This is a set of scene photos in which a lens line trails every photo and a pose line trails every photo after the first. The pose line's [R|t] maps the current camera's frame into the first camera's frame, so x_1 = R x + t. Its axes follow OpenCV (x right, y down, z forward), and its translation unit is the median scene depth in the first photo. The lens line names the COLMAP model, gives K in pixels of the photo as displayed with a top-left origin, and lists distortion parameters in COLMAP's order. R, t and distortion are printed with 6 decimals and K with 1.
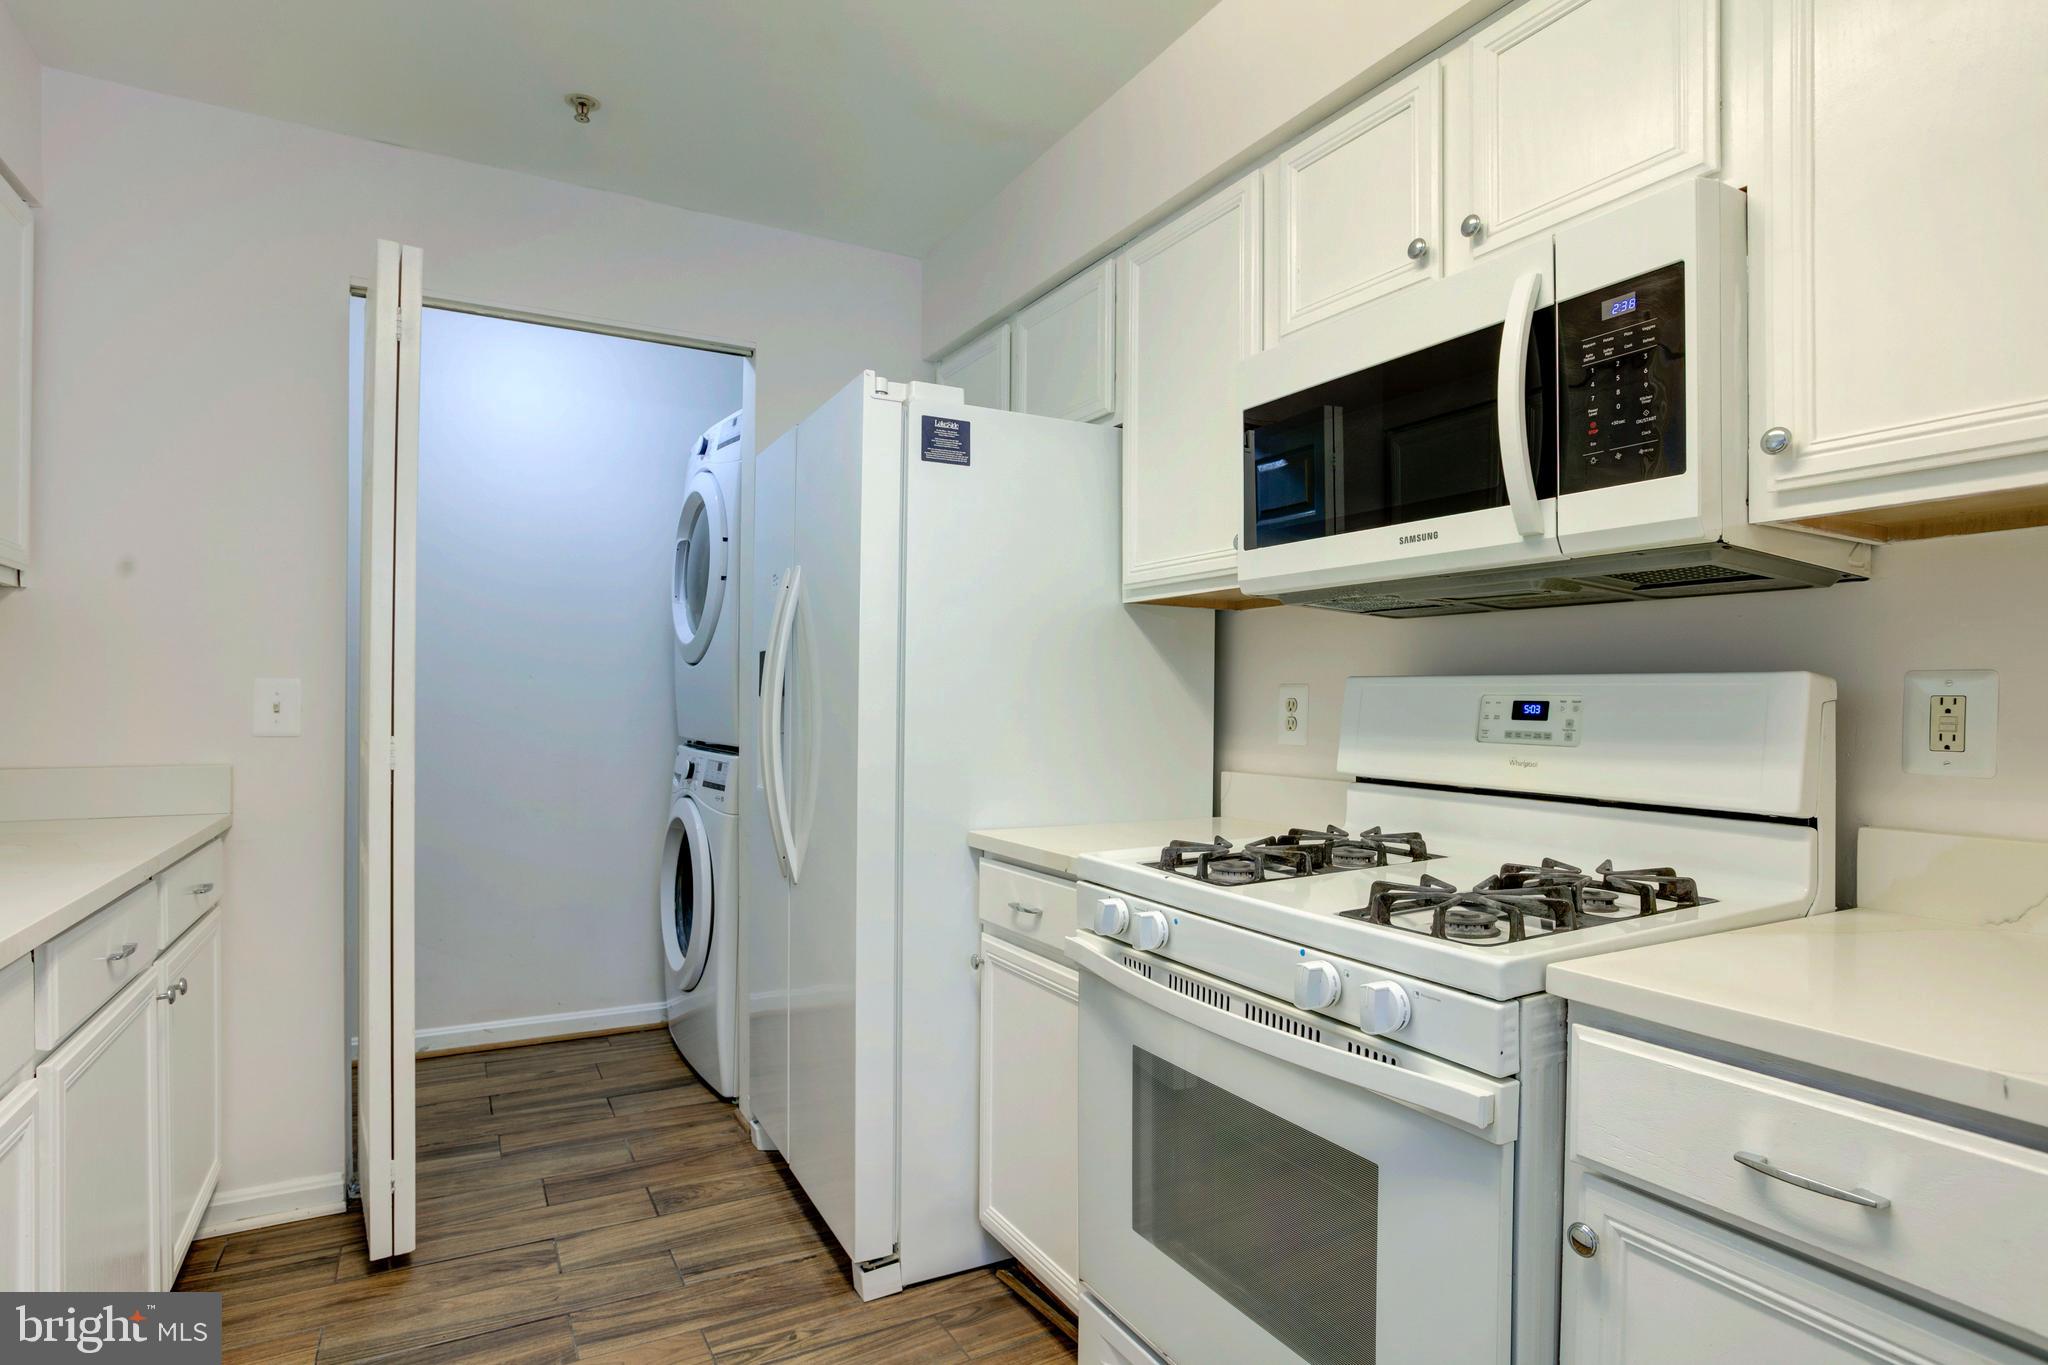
lens RADIAL K [[1051.6, 0, 1006.8], [0, 1051.6, 698.9], [0, 0, 1]] dist [-0.034574, 0.003372]
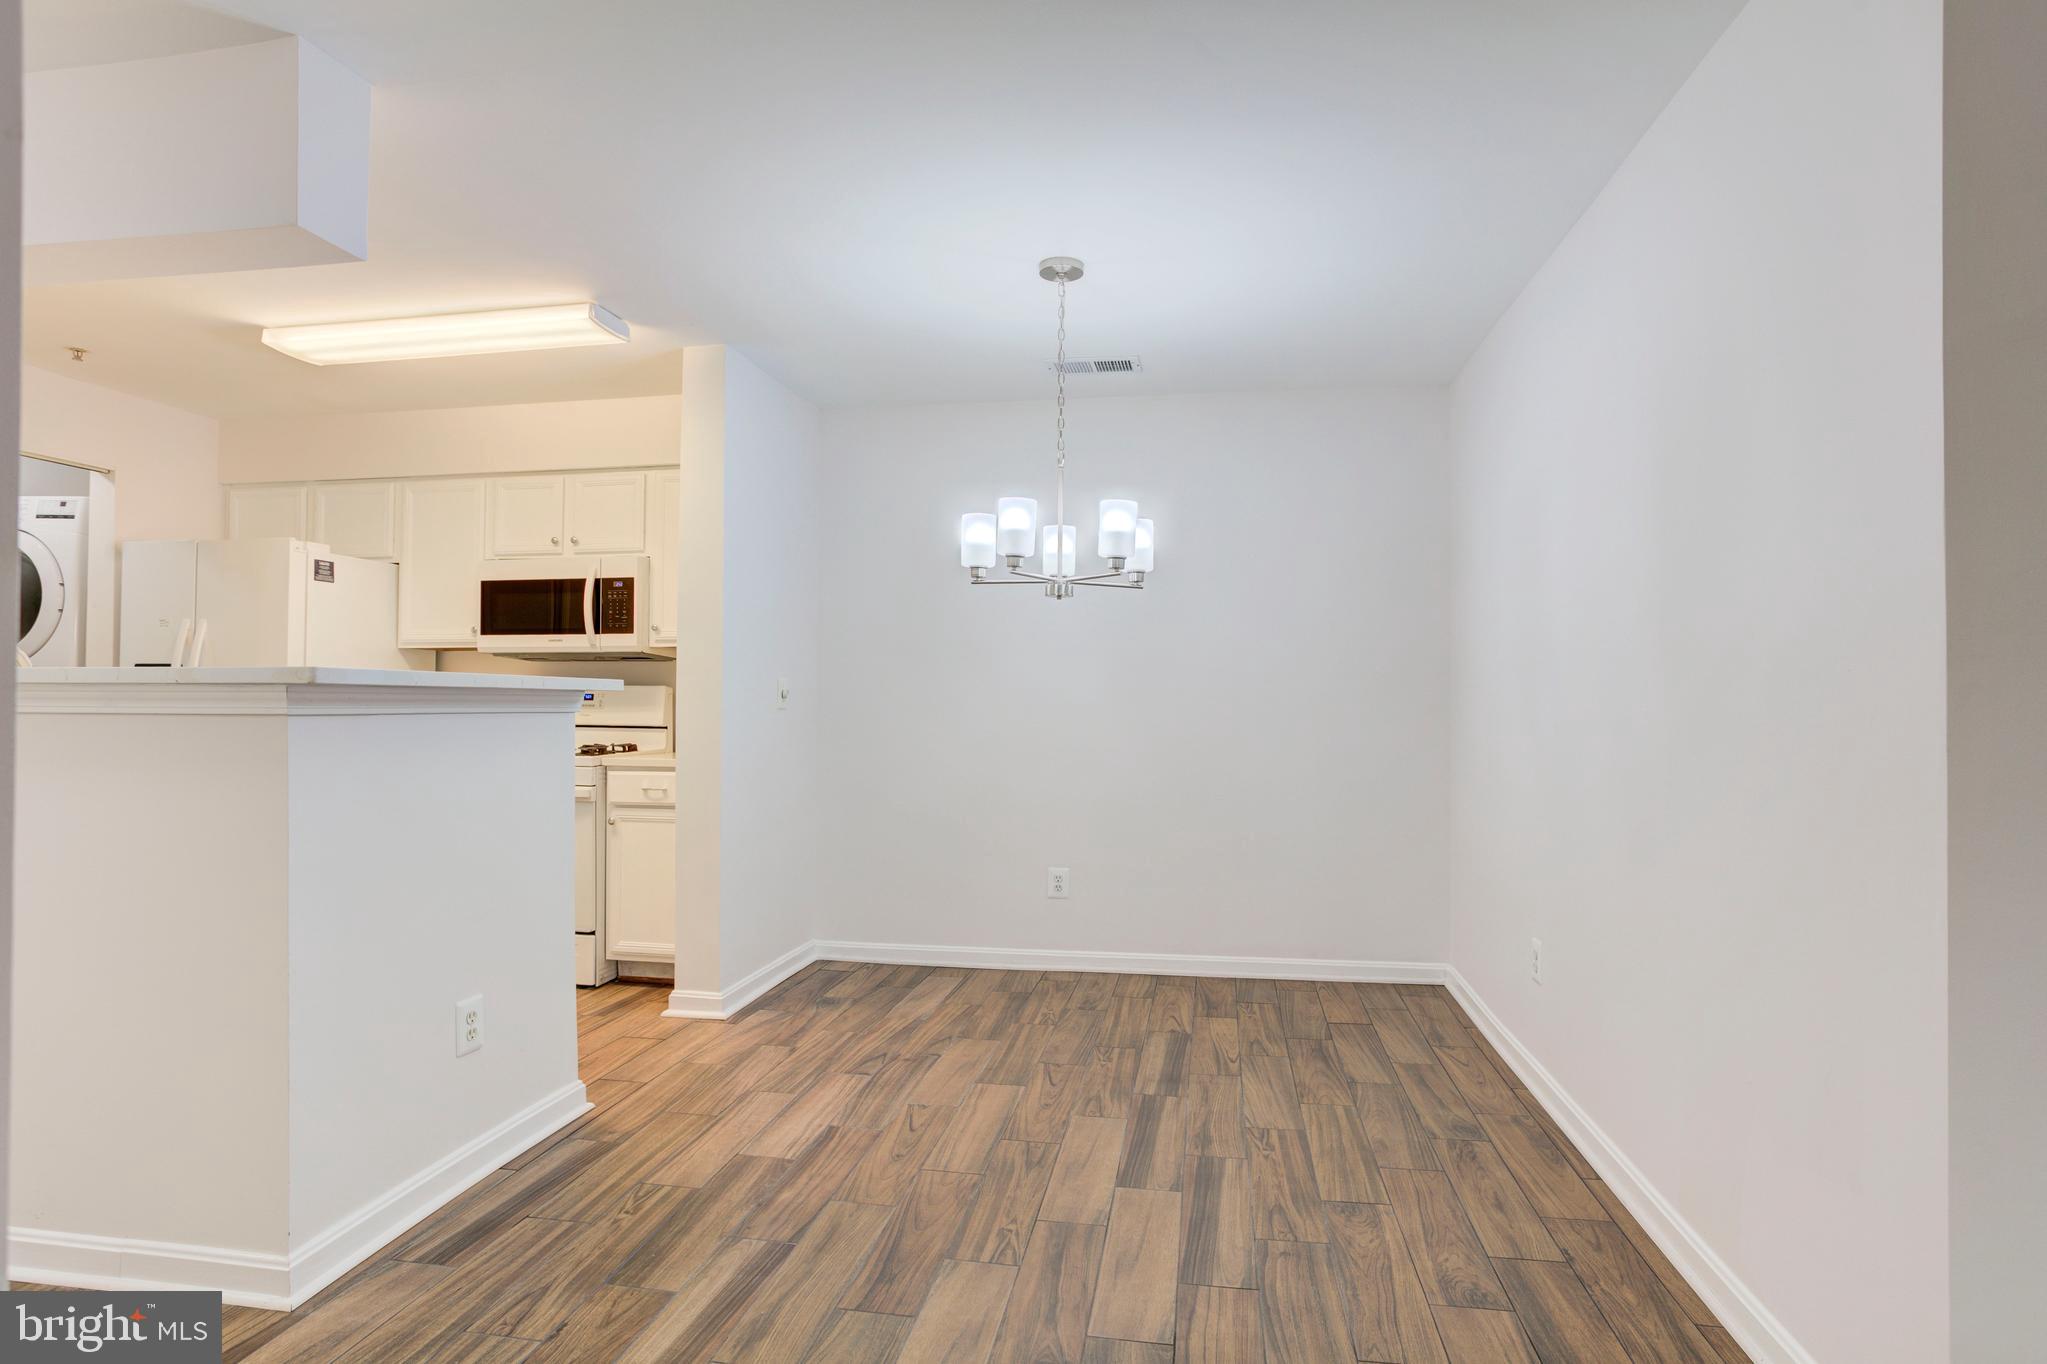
lens RADIAL K [[1051.1, 0, 1014.2], [0, 1051.1, 690.7], [0, 0, 1]] dist [-0.034574, 0.003372]
pose [[0.619041, -0.000632, 0.785359, -1.282487], [-0.000060, 1.000000, 0.000853, -0.011299], [-0.785359, -0.000575, 0.619041, -2.121525]]
